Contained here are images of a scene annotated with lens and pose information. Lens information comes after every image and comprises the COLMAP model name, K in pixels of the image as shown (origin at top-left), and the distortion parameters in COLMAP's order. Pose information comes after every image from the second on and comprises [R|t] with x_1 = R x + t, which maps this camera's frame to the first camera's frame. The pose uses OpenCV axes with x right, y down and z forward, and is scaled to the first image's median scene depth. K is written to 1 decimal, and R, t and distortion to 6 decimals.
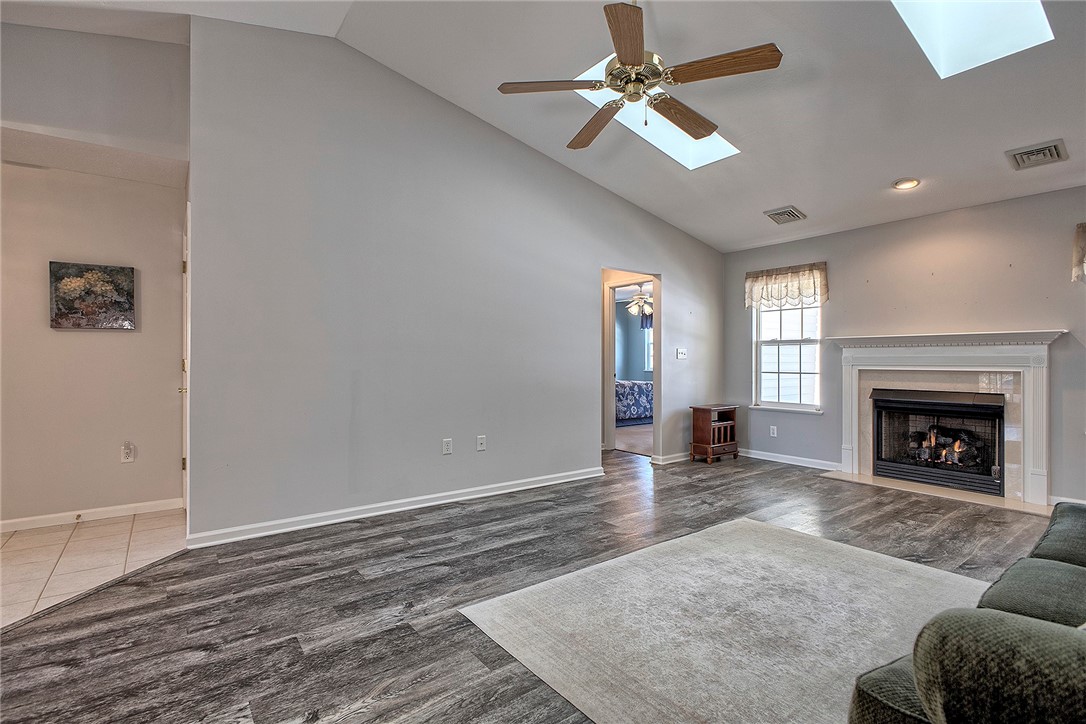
lens RADIAL K [[515.9, 0, 531.9], [0, 515.9, 359.1], [0, 0, 1]] dist [0.000905, -0.001512]
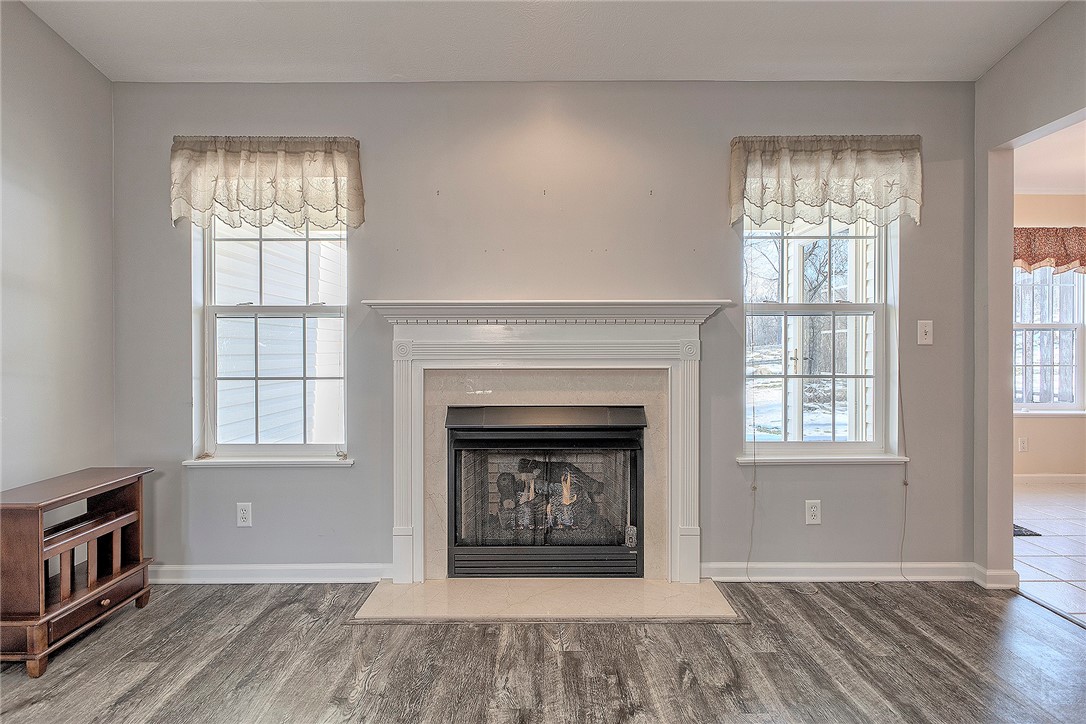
lens RADIAL K [[515.9, 0, 539.5], [0, 515.9, 352.6], [0, 0, 1]] dist [0.000905, -0.001512]
pose [[0.586155, -0.004965, 0.810183, 0.314952], [0.001275, 0.999986, 0.005206, 0.001959], [-0.810198, -0.002018, 0.586153, 0.653038]]
